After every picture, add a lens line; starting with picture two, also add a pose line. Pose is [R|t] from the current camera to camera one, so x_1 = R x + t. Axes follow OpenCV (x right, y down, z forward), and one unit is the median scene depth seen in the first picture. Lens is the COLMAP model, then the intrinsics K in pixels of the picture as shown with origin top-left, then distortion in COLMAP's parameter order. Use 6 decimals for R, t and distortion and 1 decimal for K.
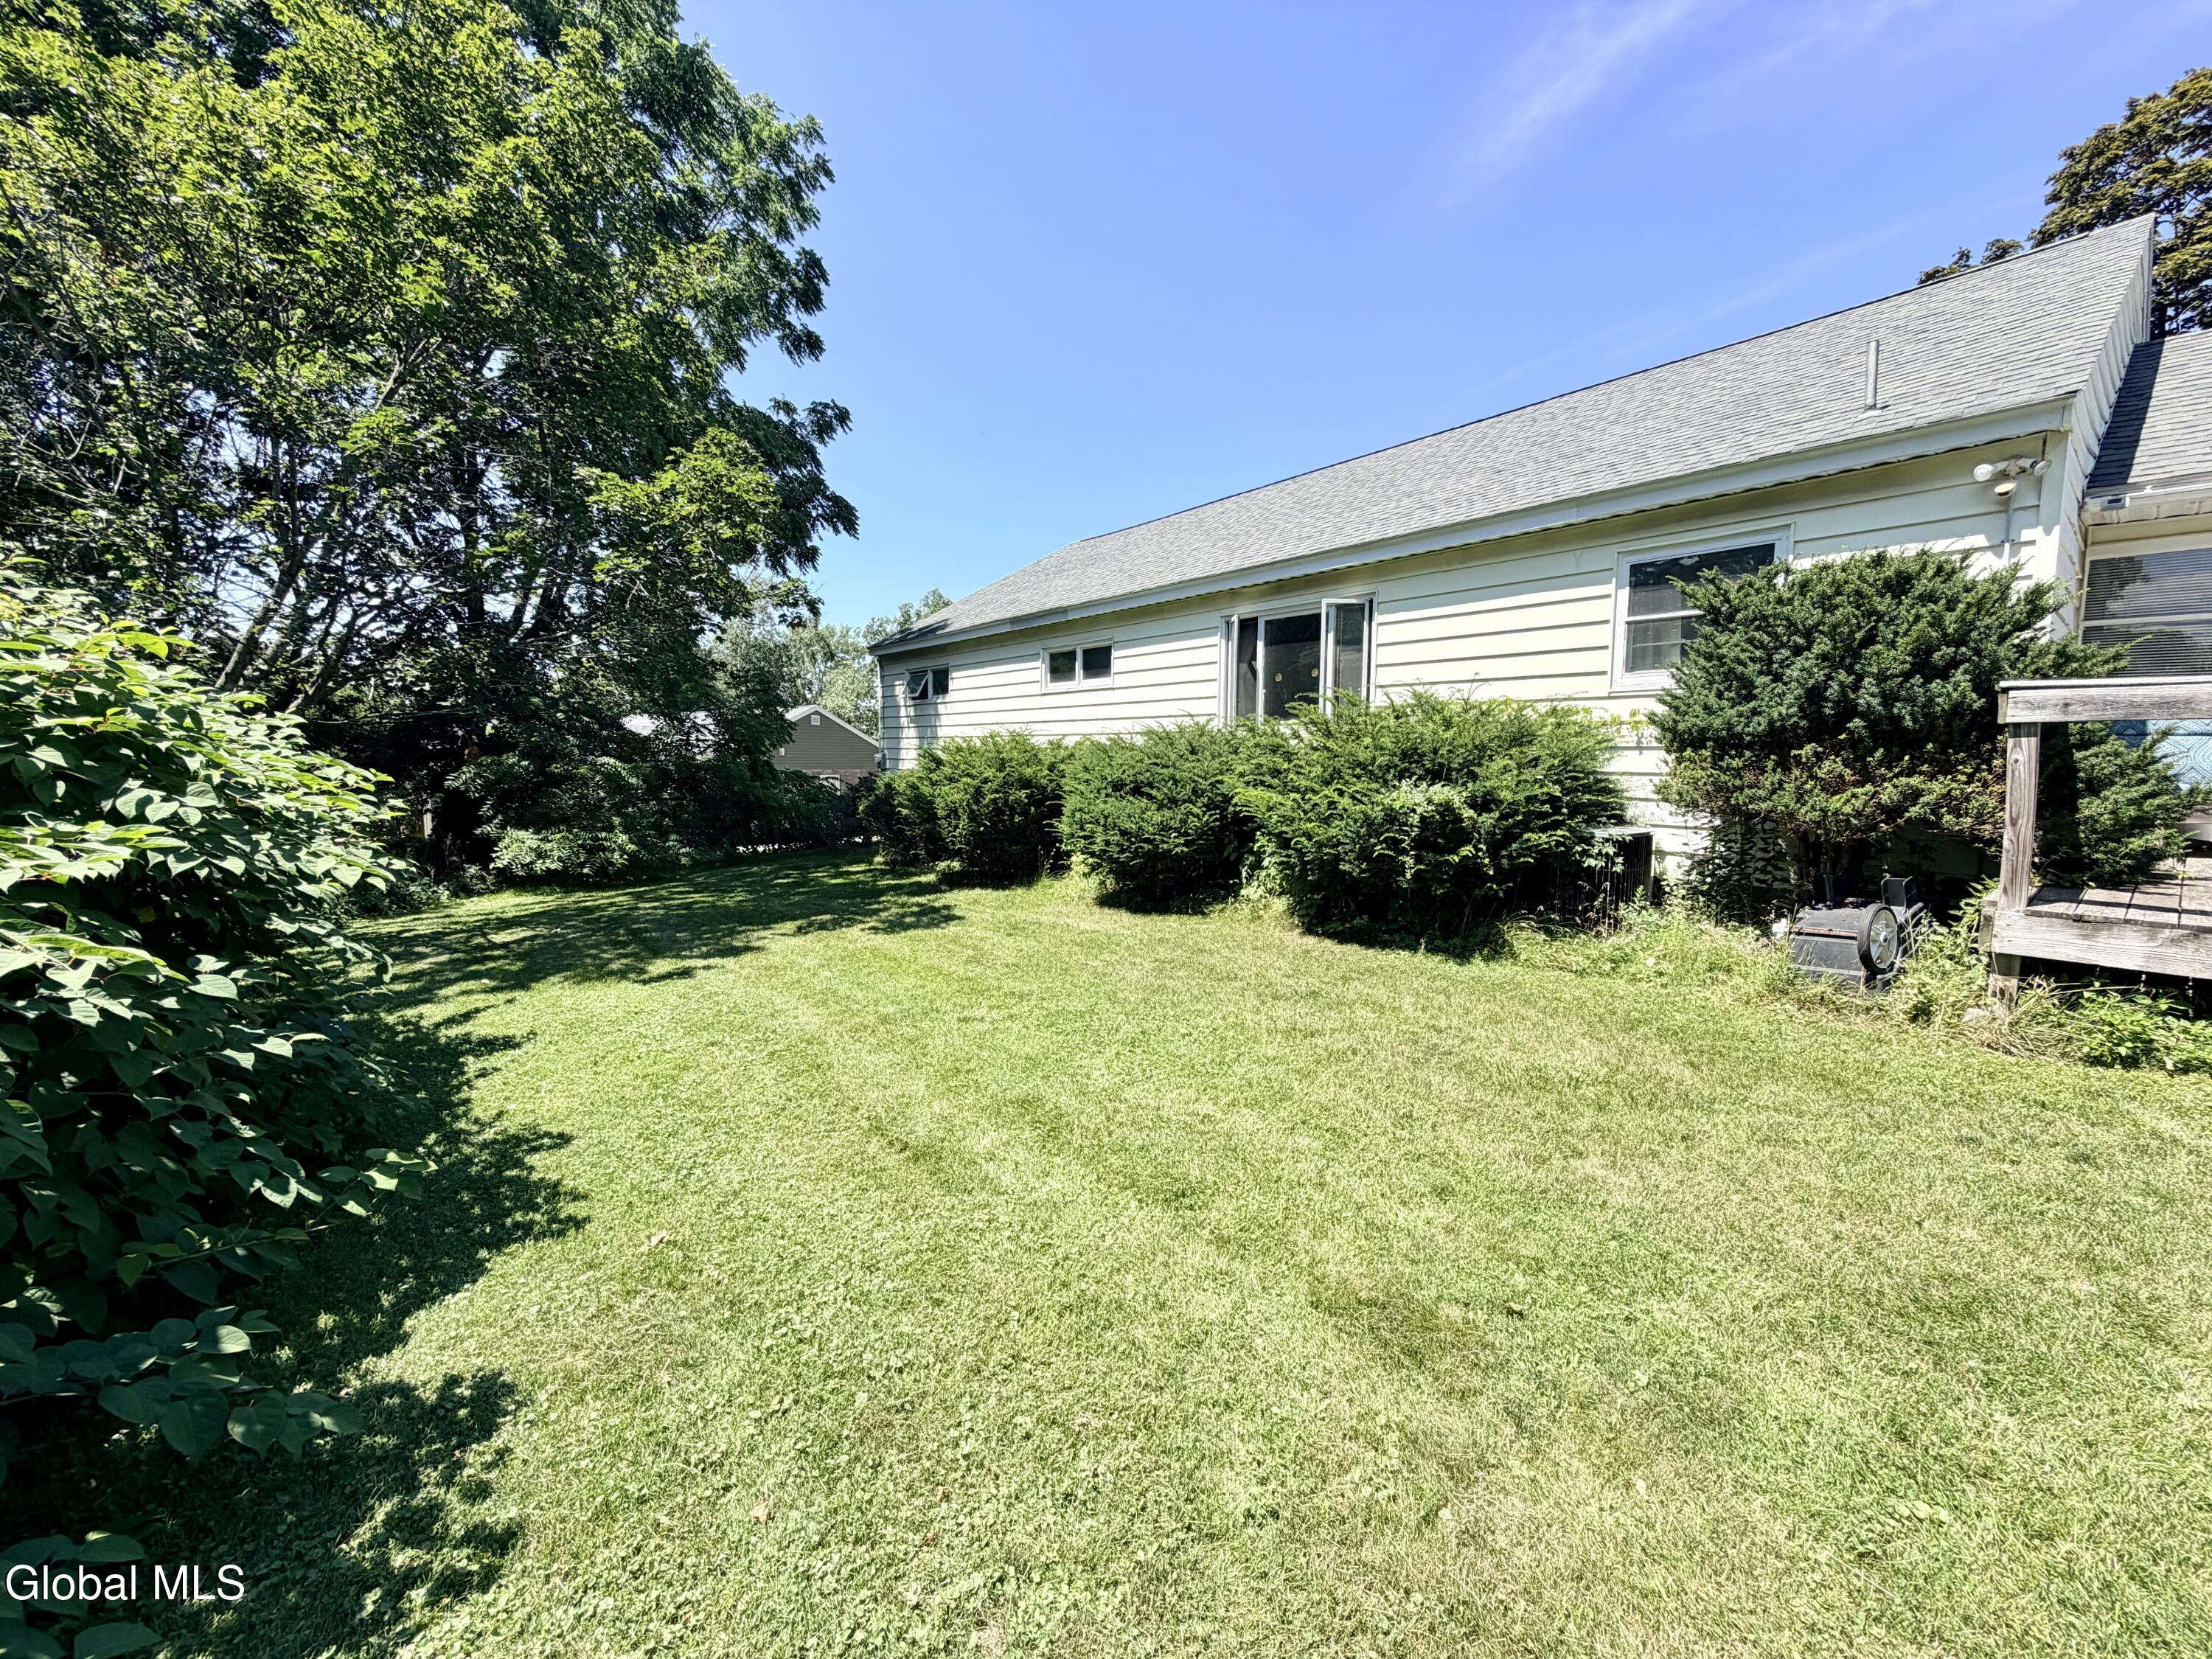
lens RADIAL K [[878.4, 0, 1096.0], [0, 878.4, 819.3], [0, 0, 1]] dist [0.002988, 0.000323]
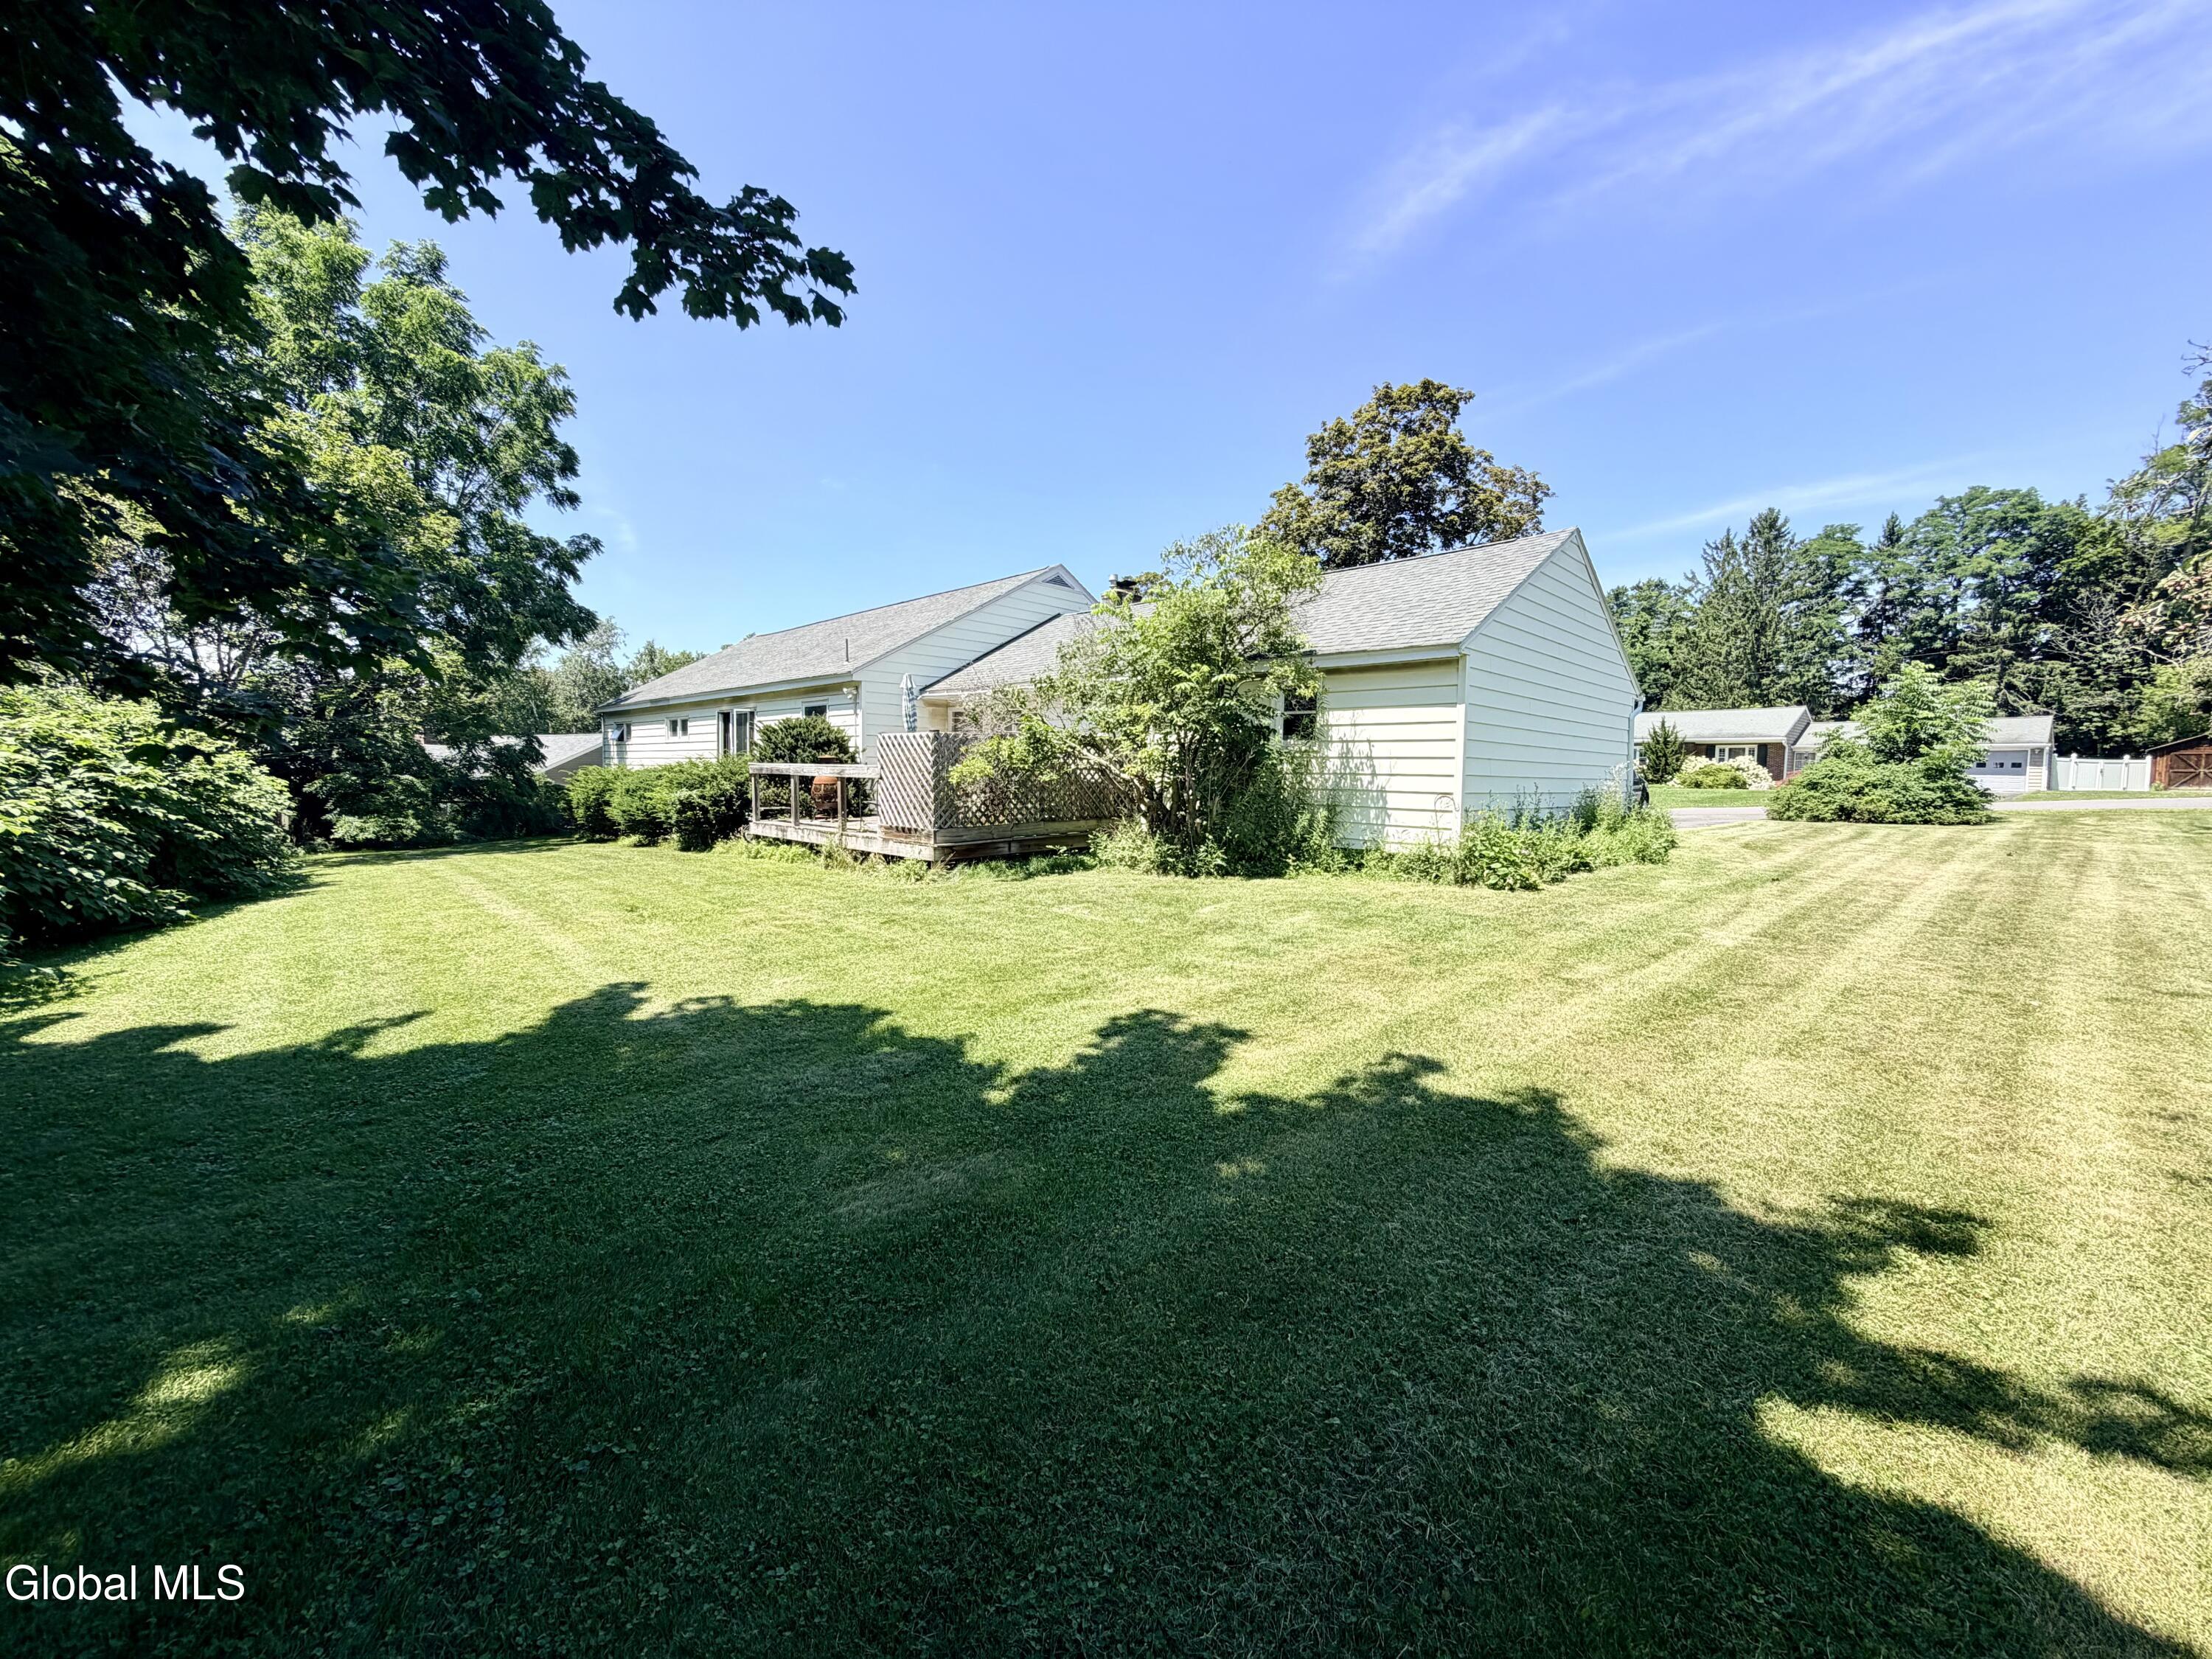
lens RADIAL K [[878.4, 0, 1116.2], [0, 878.4, 842.4], [0, 0, 1]] dist [0.002988, 0.000323]
pose [[0.994081, 0.001443, 0.108631, 0.656520], [-0.002130, 0.999978, 0.006207, 0.048770], [-0.108619, -0.006402, 0.994063, -0.886418]]
